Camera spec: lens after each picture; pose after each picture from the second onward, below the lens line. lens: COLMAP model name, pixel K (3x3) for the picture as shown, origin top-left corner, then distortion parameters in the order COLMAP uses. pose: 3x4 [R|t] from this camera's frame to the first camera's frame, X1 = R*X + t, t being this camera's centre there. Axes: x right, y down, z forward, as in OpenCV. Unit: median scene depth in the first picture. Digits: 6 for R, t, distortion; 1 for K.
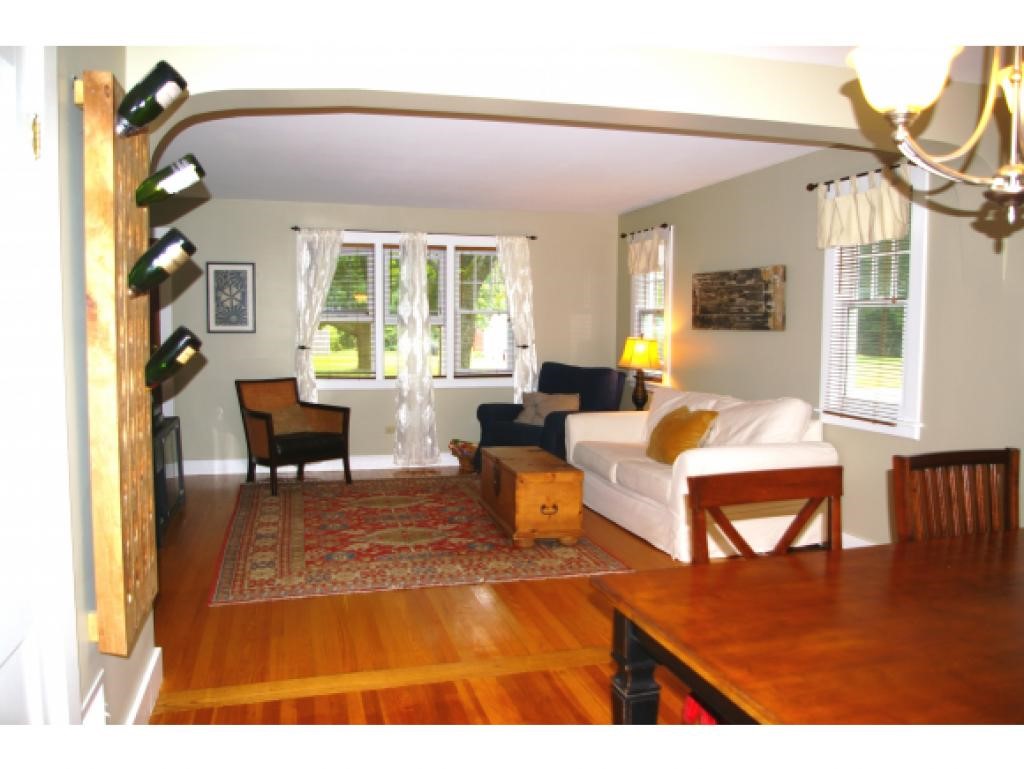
lens RADIAL K [[818.6, 0, 489.9], [0, 818.6, 378.2], [0, 0, 1]] dist [-0.086311, 0.042880]
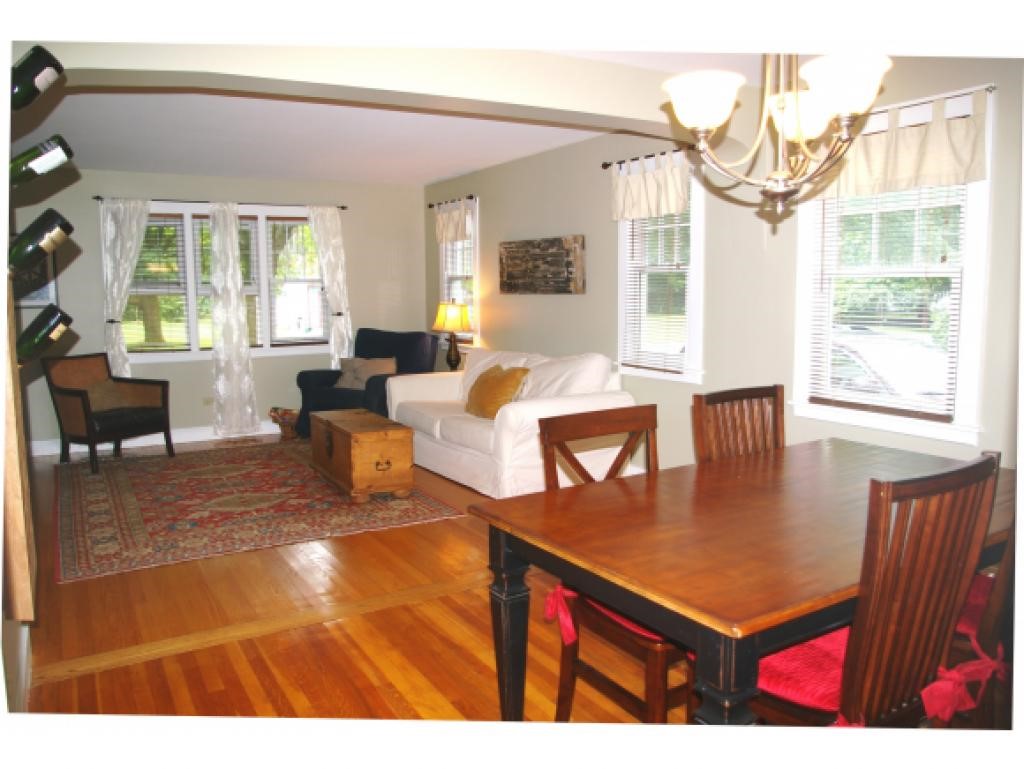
lens RADIAL K [[818.6, 0, 492.8], [0, 818.6, 373.3], [0, 0, 1]] dist [-0.086311, 0.042880]
pose [[0.965833, -0.043446, 0.255496, -0.054858], [0.034059, 0.998576, 0.041054, 0.000565], [-0.256916, -0.030950, 0.965938, -0.065127]]
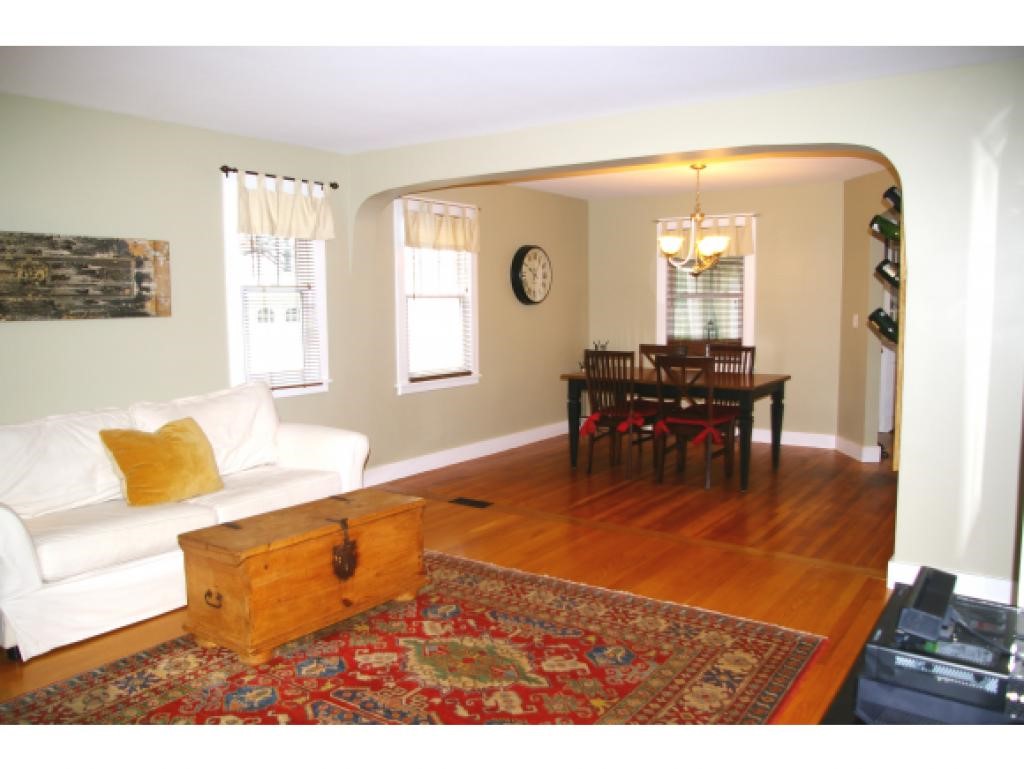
lens RADIAL K [[818.6, 0, 515.3], [0, 818.6, 388.0], [0, 0, 1]] dist [-0.086311, 0.042880]
pose [[-0.670177, -0.079161, 0.737968, -0.569804], [0.052318, 0.986784, 0.153364, -0.101075], [-0.740355, 0.141390, -0.657178, 1.370672]]
